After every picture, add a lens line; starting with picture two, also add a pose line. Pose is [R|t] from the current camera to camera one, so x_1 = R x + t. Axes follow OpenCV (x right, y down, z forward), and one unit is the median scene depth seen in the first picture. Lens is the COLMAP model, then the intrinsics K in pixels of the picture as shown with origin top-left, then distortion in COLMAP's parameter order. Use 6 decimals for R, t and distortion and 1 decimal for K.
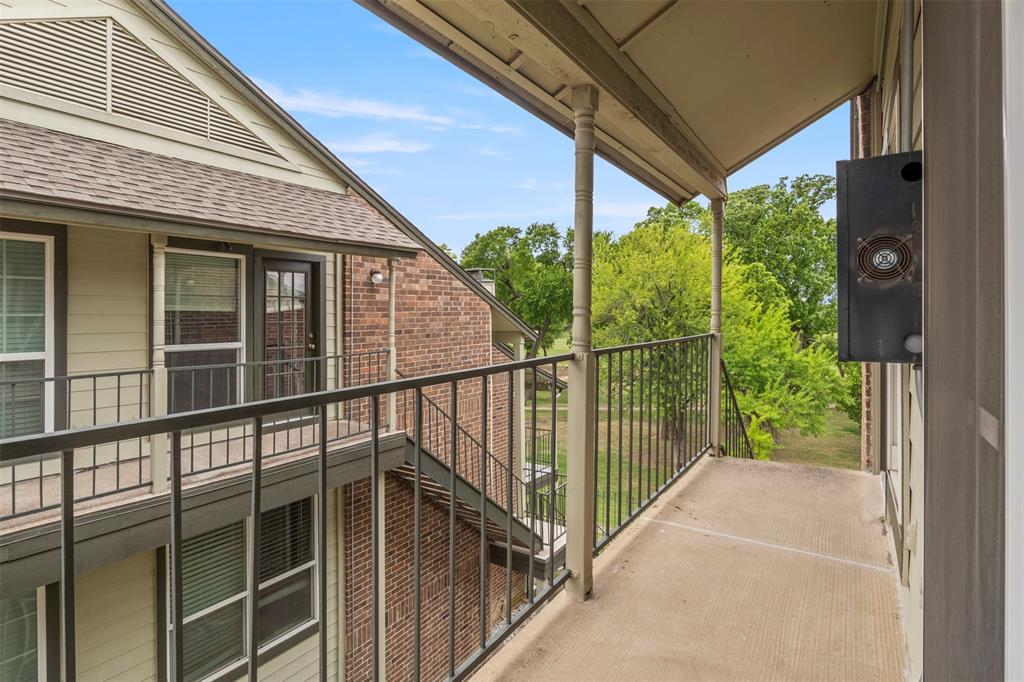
lens RADIAL K [[517.5, 0, 516.9], [0, 517.5, 310.8], [0, 0, 1]] dist [-0.012426, -0.000945]
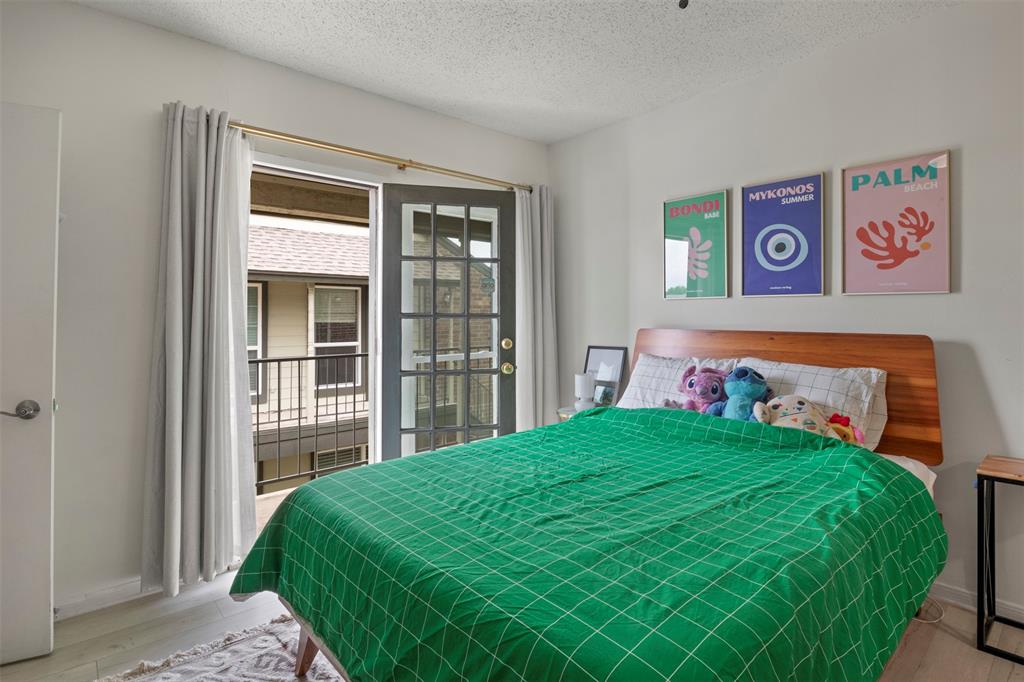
lens RADIAL K [[517.5, 0, 506.5], [0, 517.5, 306.7], [0, 0, 1]] dist [-0.012426, -0.000945]
pose [[0.964698, -0.005613, -0.263298, 0.378270], [0.002366, 0.999917, -0.012645, -0.030096], [0.263347, 0.011575, 0.964632, -0.485787]]
